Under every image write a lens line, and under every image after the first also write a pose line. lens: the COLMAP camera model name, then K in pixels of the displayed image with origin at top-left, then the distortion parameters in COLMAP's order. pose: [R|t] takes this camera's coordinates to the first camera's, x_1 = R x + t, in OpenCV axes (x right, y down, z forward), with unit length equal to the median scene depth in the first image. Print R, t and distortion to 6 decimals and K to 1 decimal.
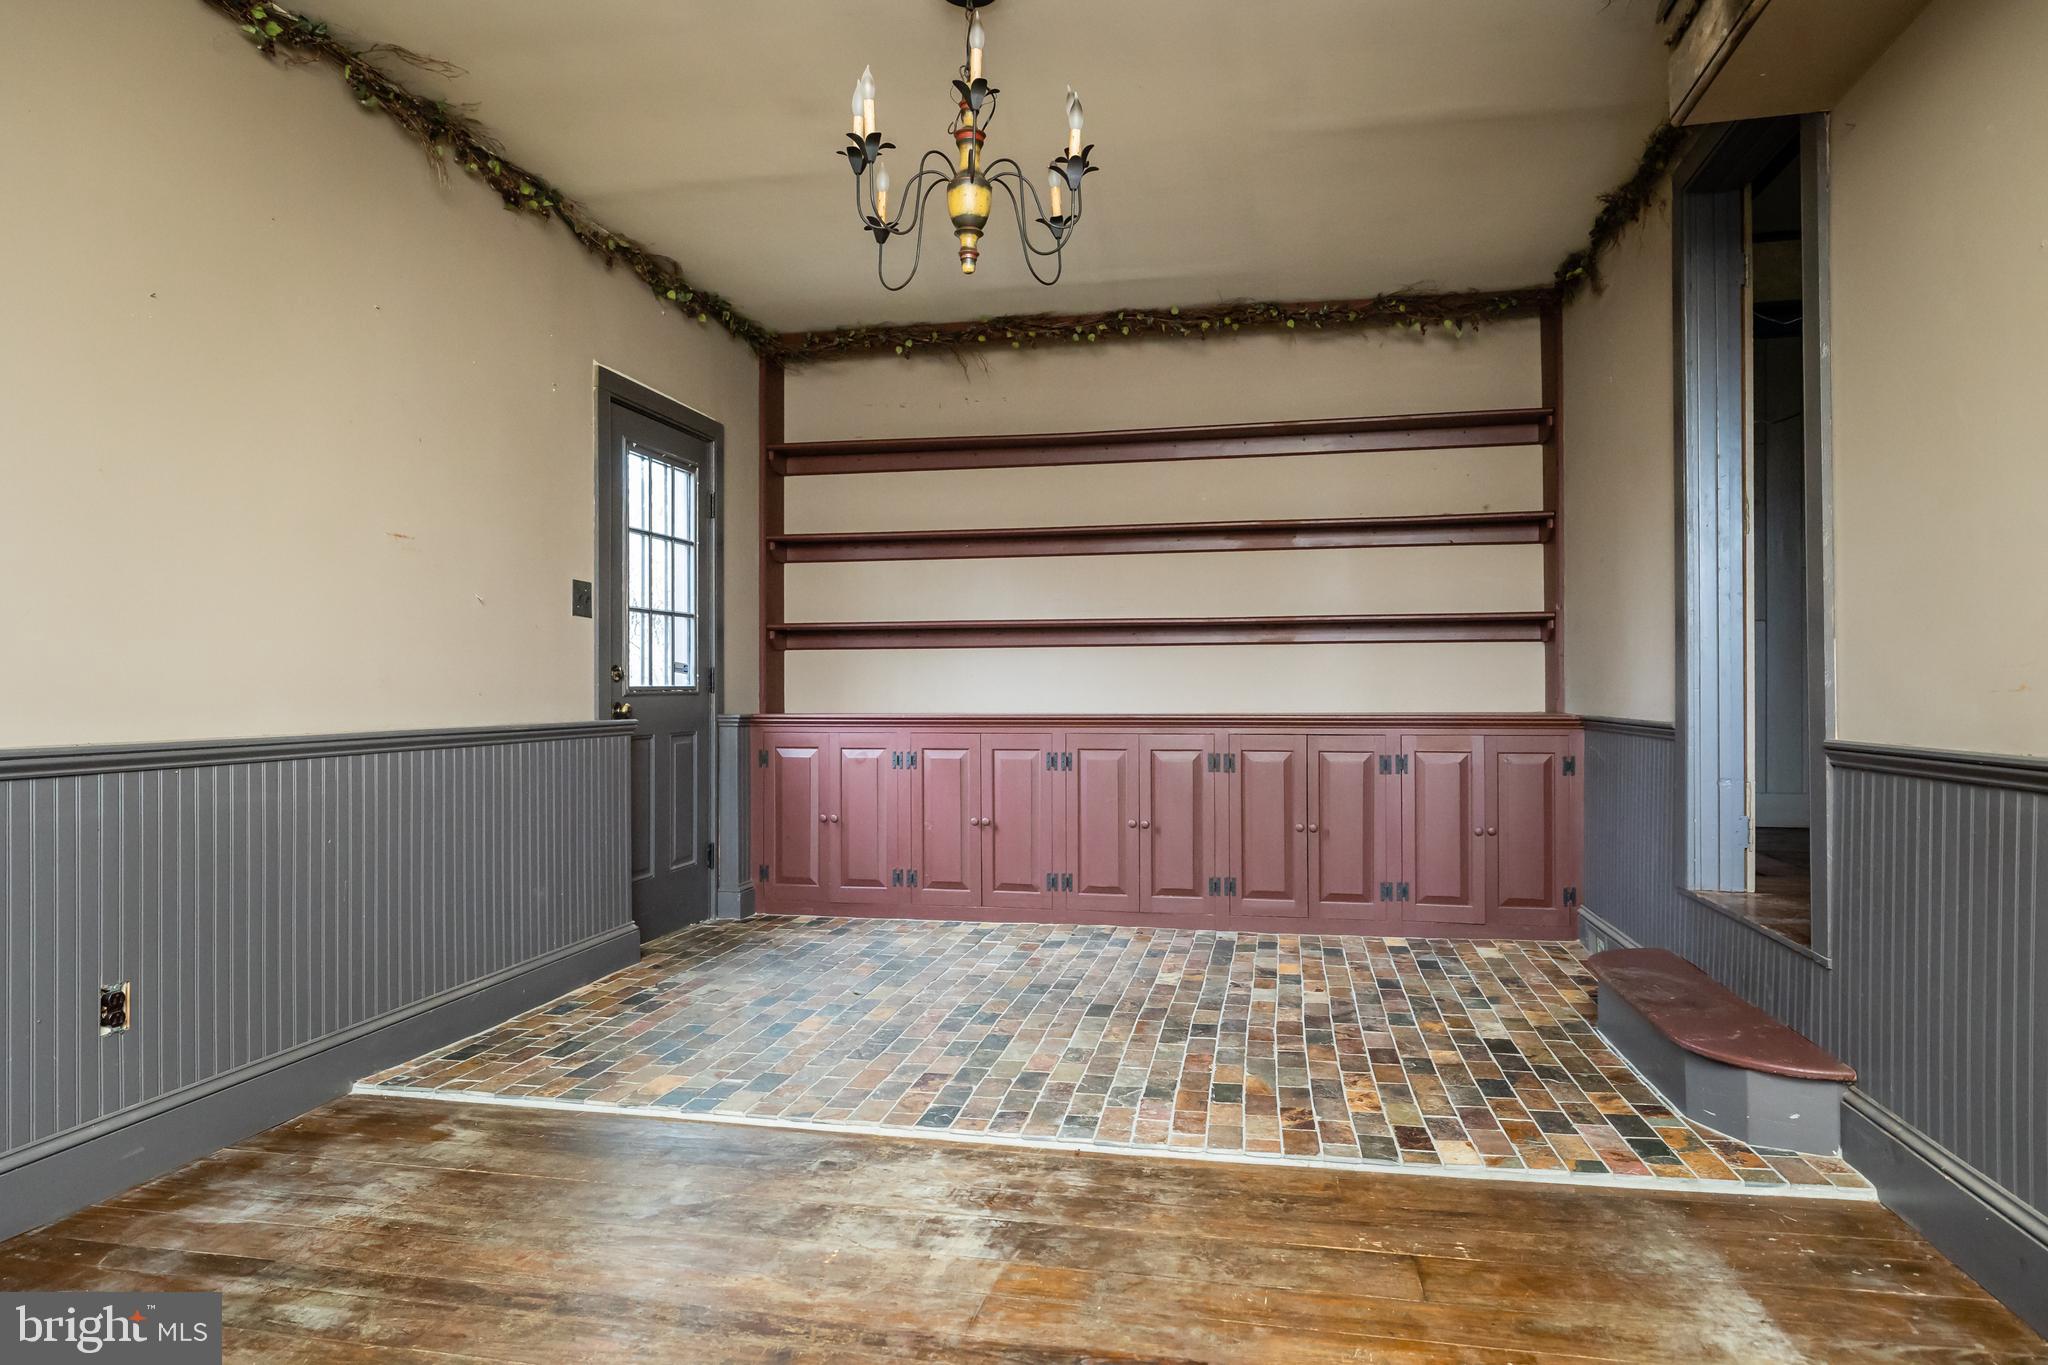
lens RADIAL K [[1214.1, 0, 1024.8], [0, 1214.1, 692.1], [0, 0, 1]] dist [-0.001135, 0.000911]
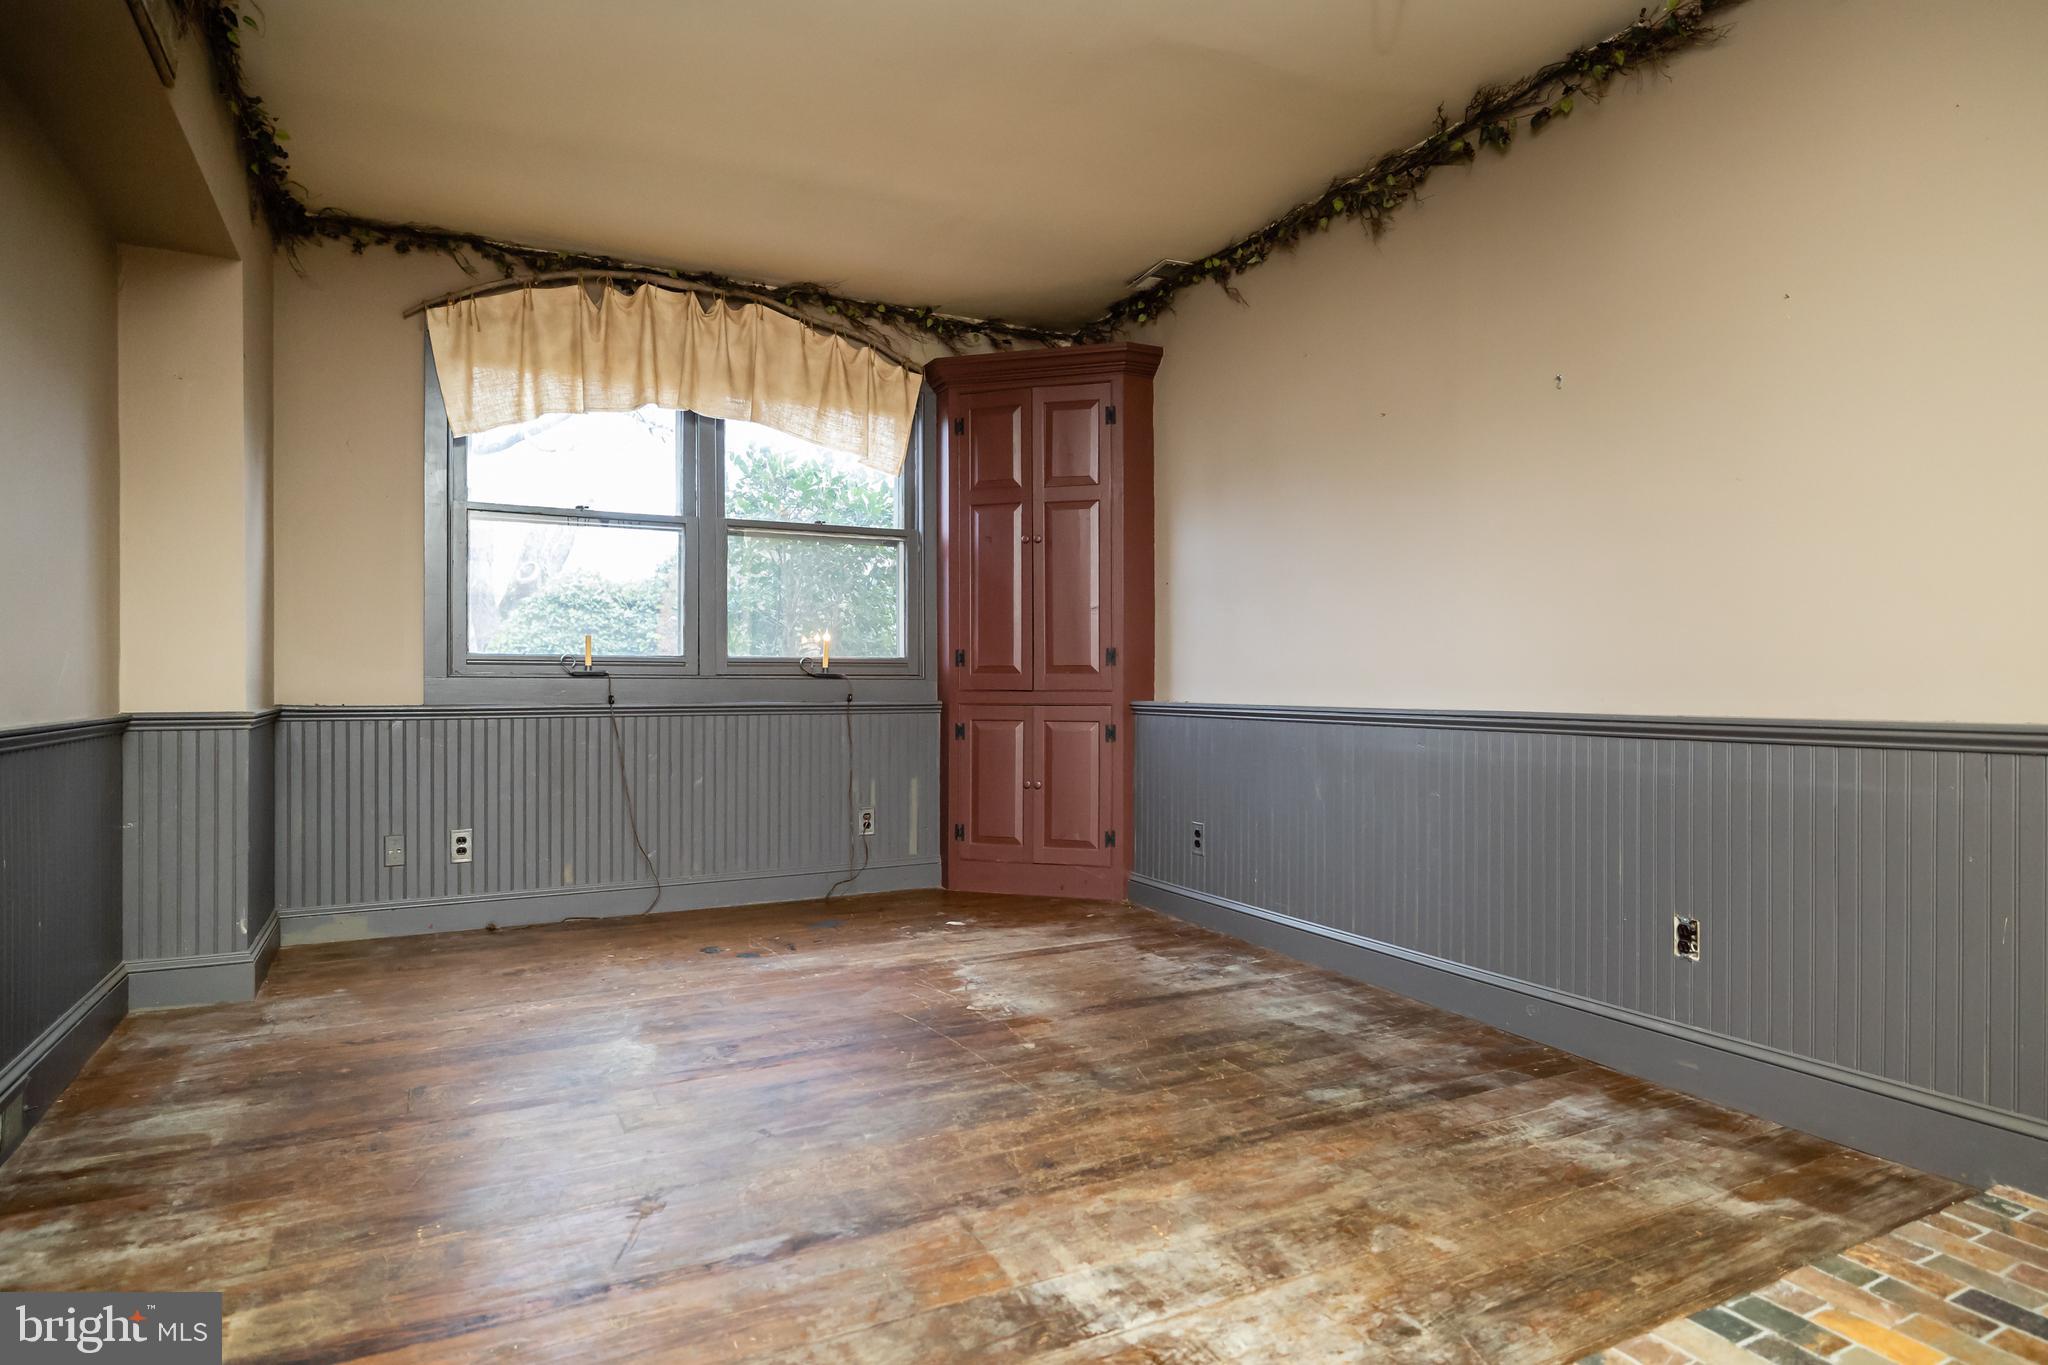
lens RADIAL K [[1166.9, 0, 1024.6], [0, 1166.9, 683.5], [0, 0, 1]] dist [-0.003292, 0.000416]
pose [[-0.783402, 0.003107, -0.621507, 0.489181], [0.004360, 0.999990, -0.000497, 0.009599], [0.621500, -0.003099, -0.783408, 1.563893]]
